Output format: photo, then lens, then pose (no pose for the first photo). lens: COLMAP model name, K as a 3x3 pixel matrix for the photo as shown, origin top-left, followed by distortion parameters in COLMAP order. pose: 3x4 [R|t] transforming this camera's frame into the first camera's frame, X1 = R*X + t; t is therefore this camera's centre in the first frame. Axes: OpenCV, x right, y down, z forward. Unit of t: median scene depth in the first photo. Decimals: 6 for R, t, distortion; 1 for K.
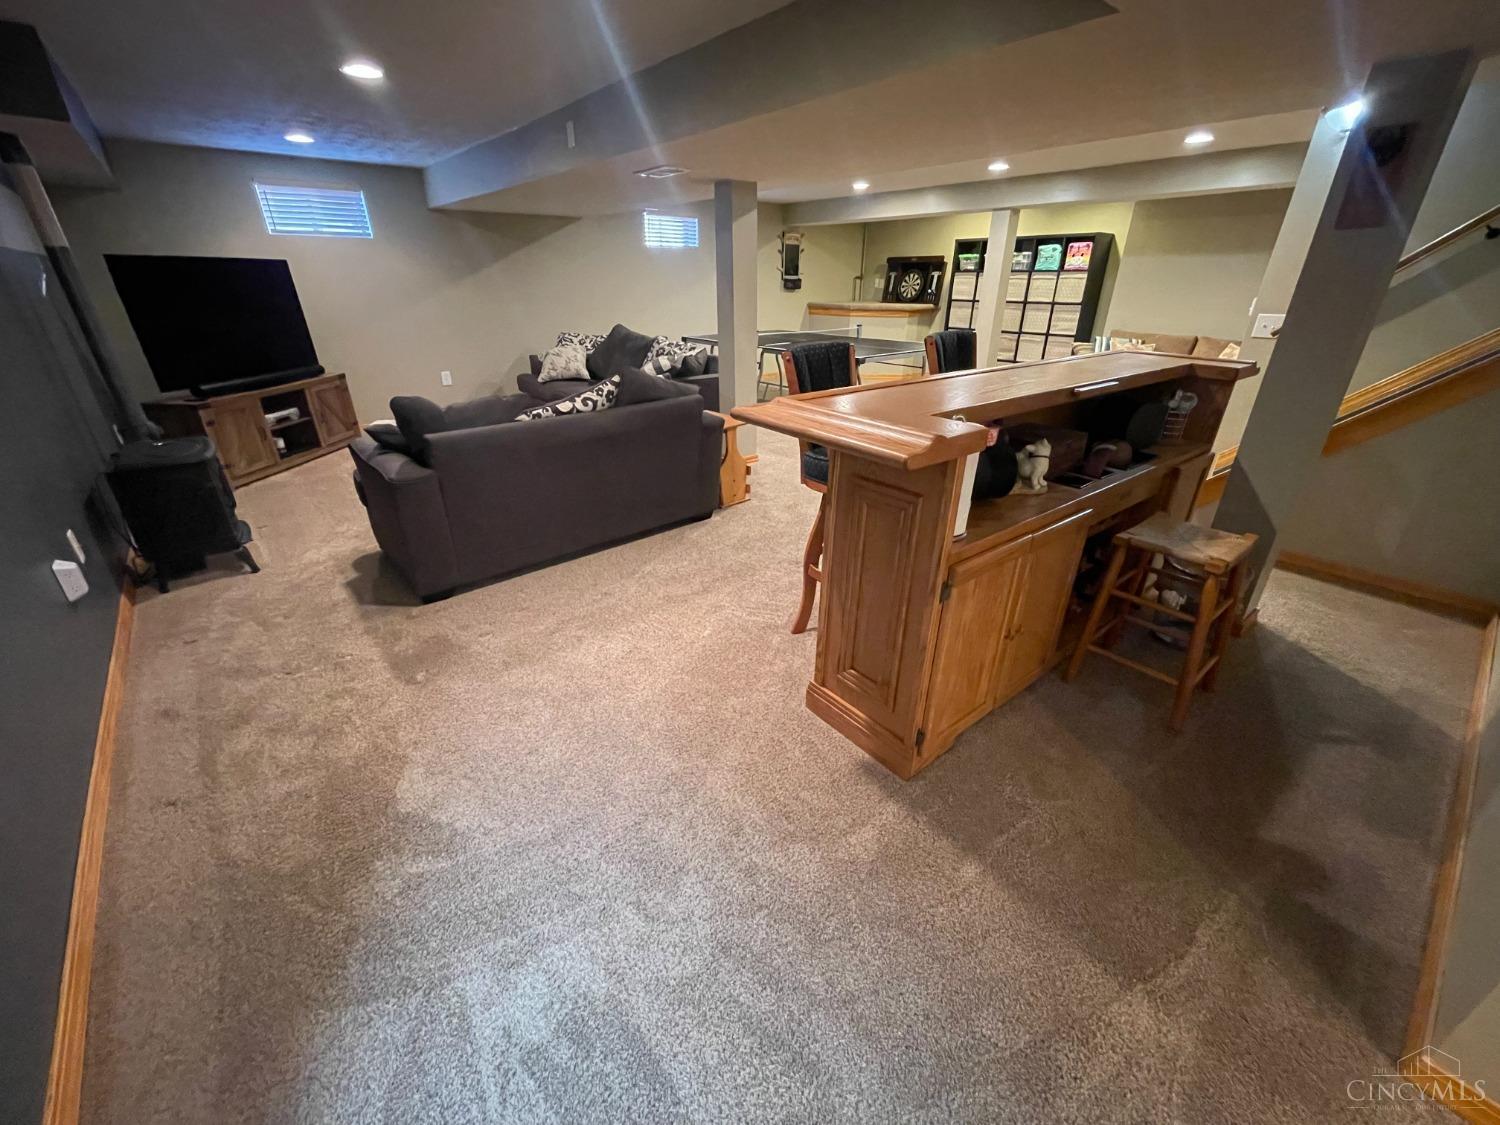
lens RADIAL K [[605.8, 0, 751.9], [0, 605.8, 569.6], [0, 0, 1]] dist [0.001085, 0.000059]
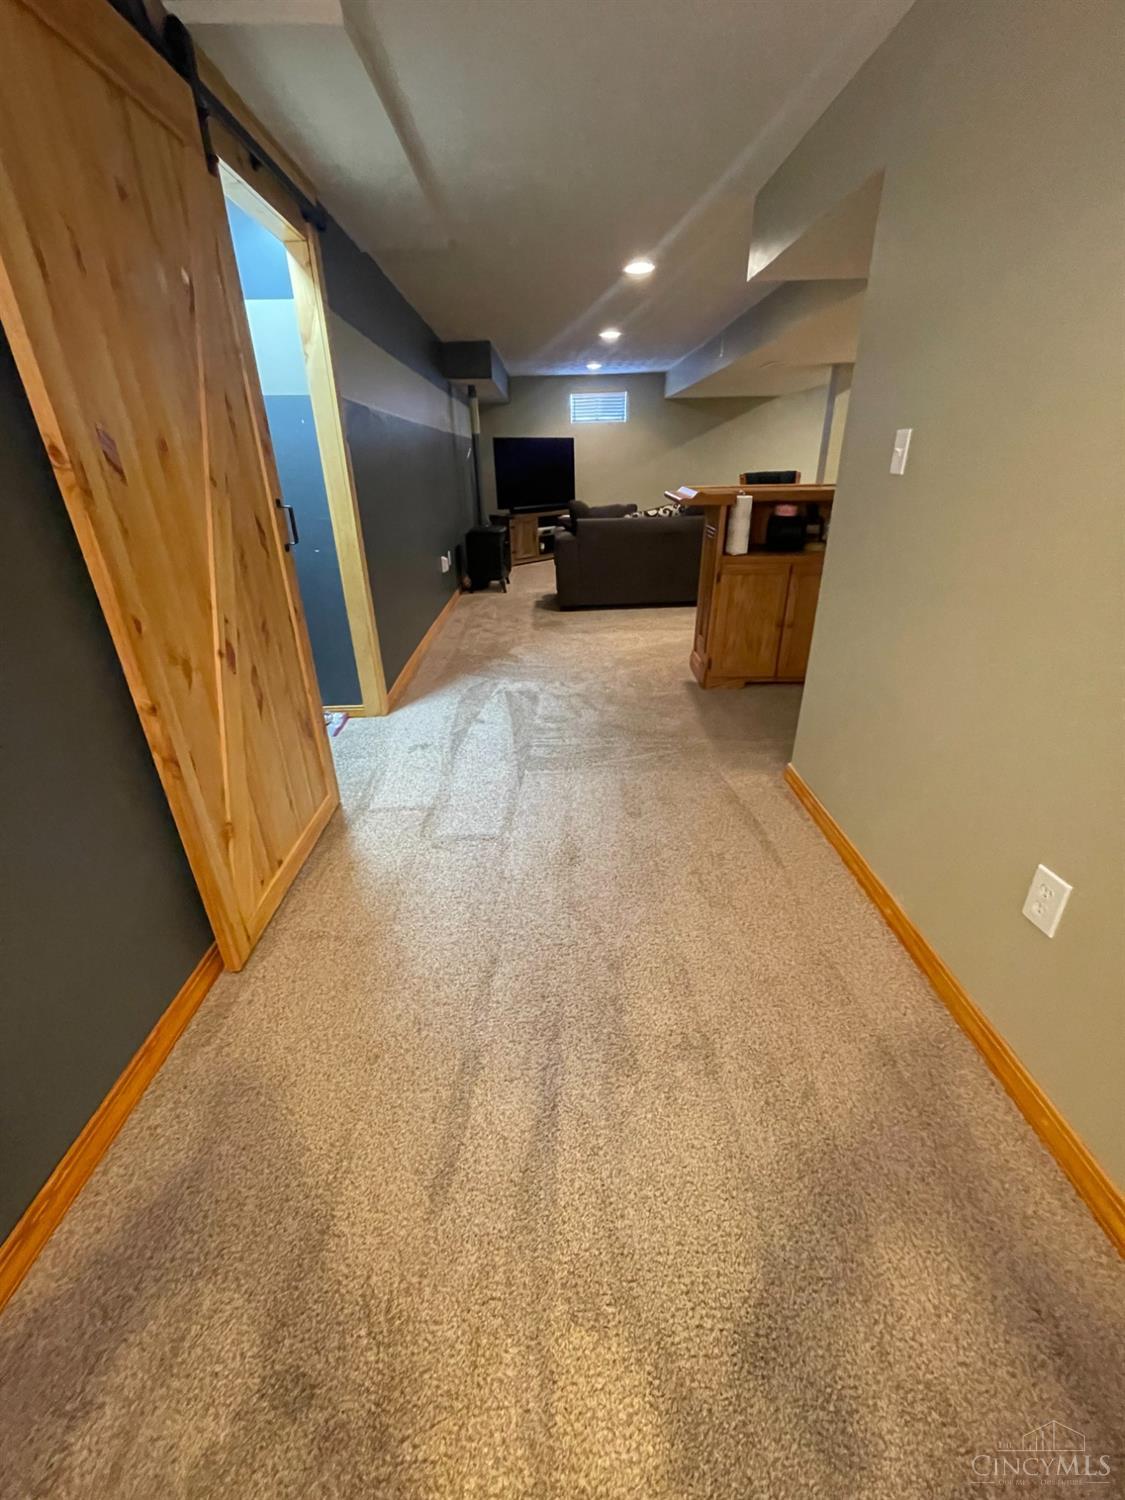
lens RADIAL K [[605.8, 0, 562.5], [0, 605.8, 750.0], [0, 0, 1]] dist [0.001085, 0.000059]
pose [[0.771703, 0.258192, -0.581216, 0.677859], [-0.255310, 0.962781, 0.088709, 0.299579], [0.582488, 0.079934, 0.808900, -0.510526]]
